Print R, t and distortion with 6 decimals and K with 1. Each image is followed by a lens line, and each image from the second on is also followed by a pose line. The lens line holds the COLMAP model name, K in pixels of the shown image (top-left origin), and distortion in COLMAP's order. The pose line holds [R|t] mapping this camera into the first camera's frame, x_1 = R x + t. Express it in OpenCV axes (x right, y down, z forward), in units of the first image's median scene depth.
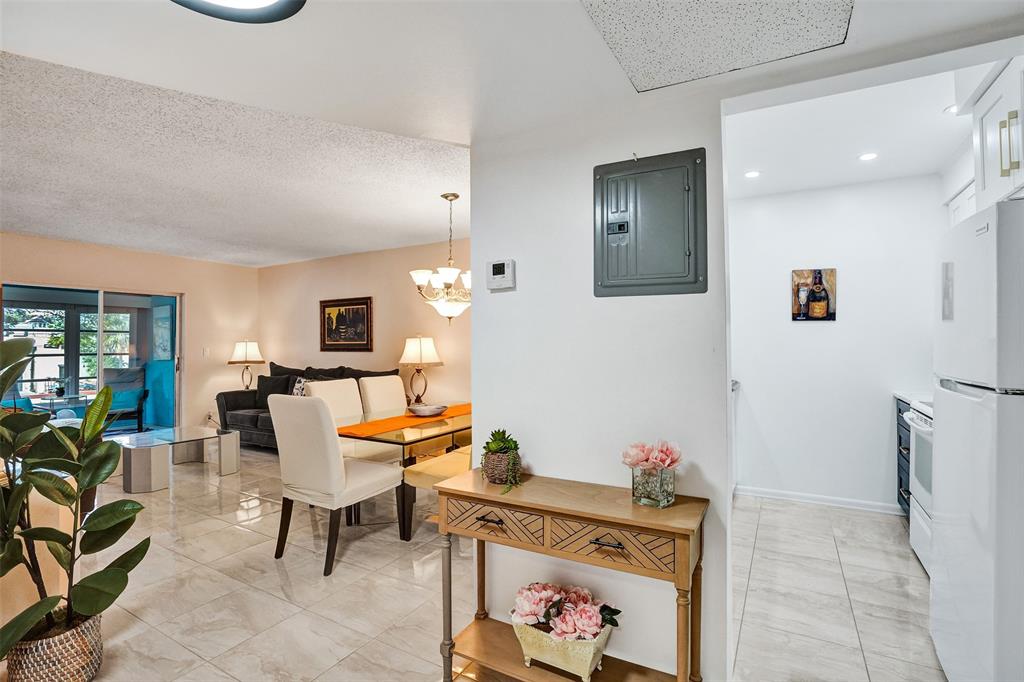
lens RADIAL K [[484.9, 0, 517.8], [0, 484.9, 336.5], [0, 0, 1]] dist [-0.030864, 0.000011]
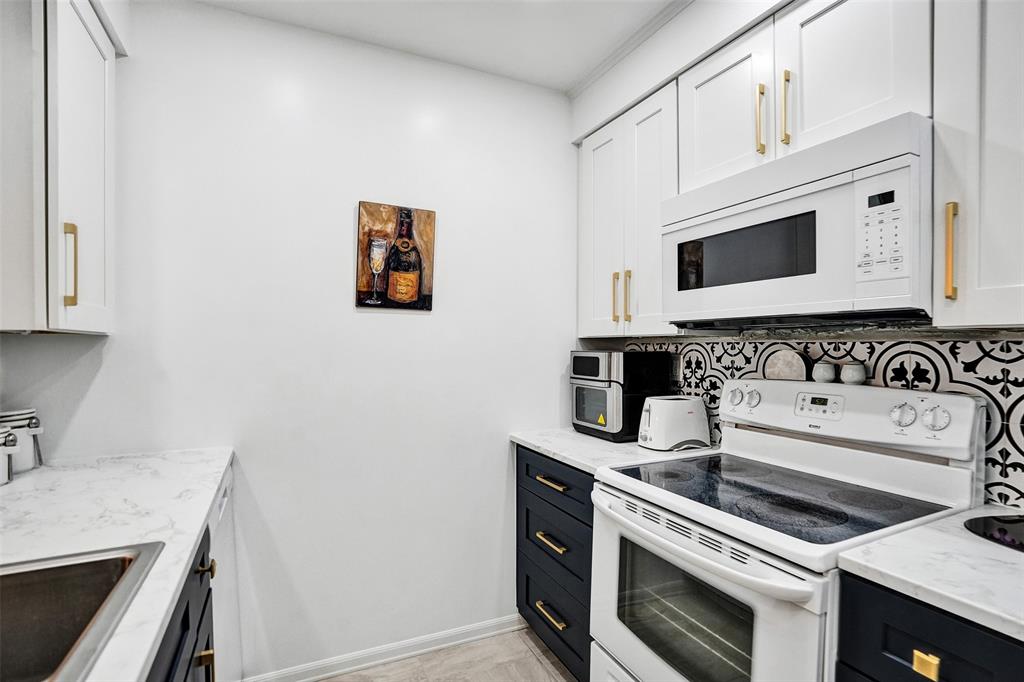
lens RADIAL K [[486.0, 0, 507.8], [0, 486.0, 346.4], [0, 0, 1]] dist [-0.072569, 0.030580]
pose [[0.585439, 0.001440, 0.810715, 0.273252], [-0.018713, 0.999756, 0.011738, -0.001173], [-0.810501, -0.022042, 0.585323, 0.604189]]
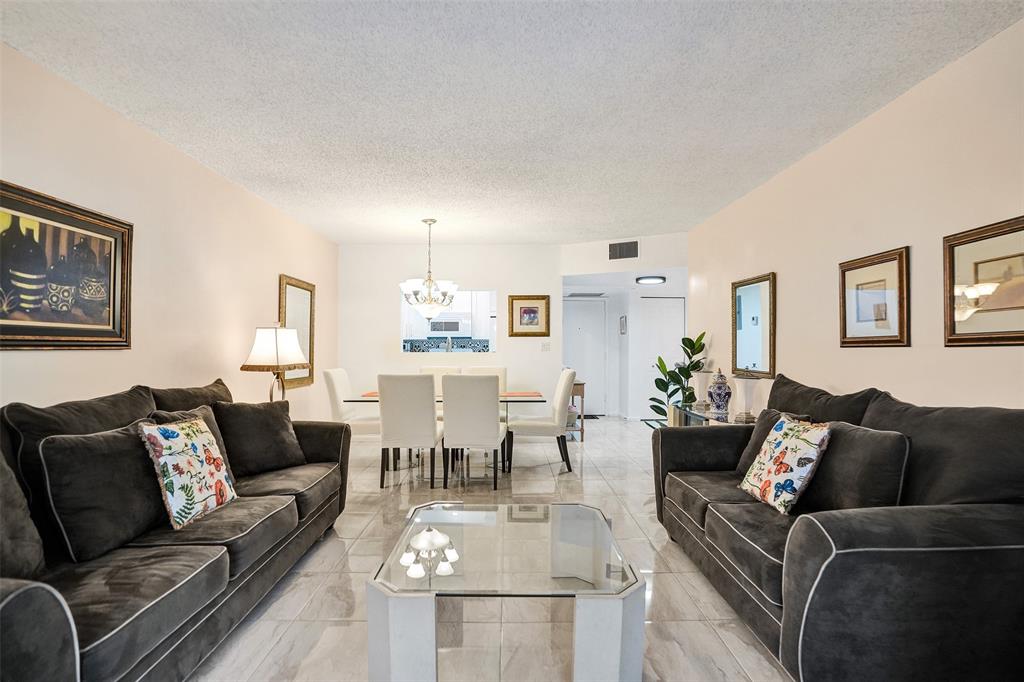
lens RADIAL K [[486.0, 0, 507.8], [0, 486.0, 346.4], [0, 0, 1]] dist [-0.072569, 0.030580]
pose [[-0.486389, 0.004447, 0.873731, -1.399218], [-0.017566, 0.999735, -0.014867, 0.048472], [-0.873566, -0.022579, -0.486182, 1.510249]]
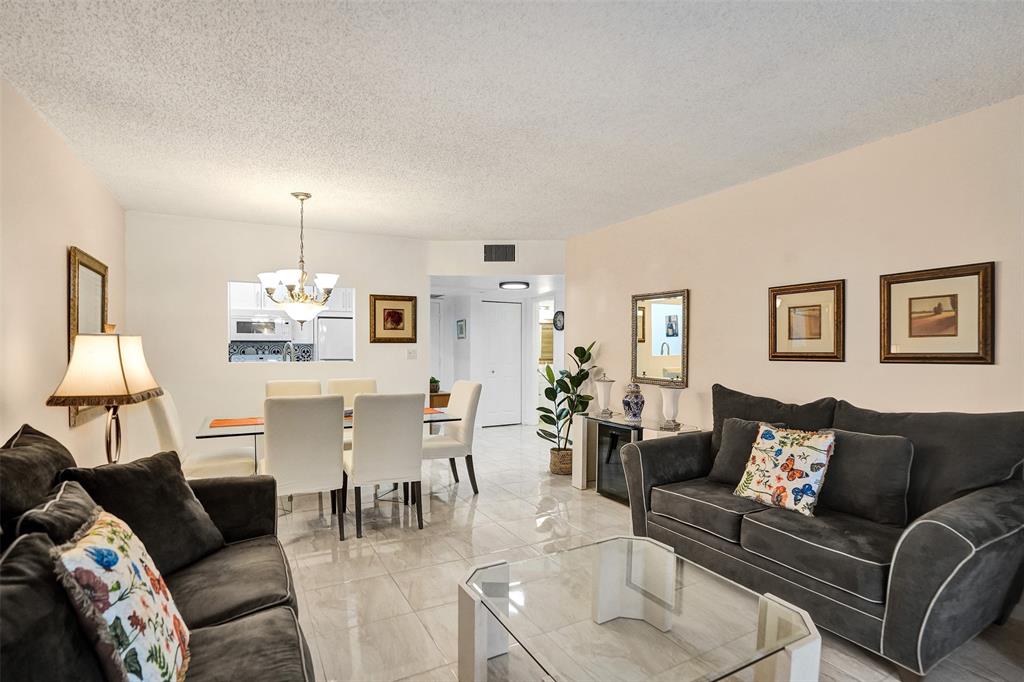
lens RADIAL K [[500.0, 0, 512.0], [0, 500.0, 355.4], [0, 0, 1]] dist [-0.071962, 0.031419]
pose [[-0.844848, -0.007210, 0.534959, -1.071999], [-0.010496, 0.999940, -0.003098, 0.027311], [-0.534904, -0.008232, -0.844873, 1.704170]]
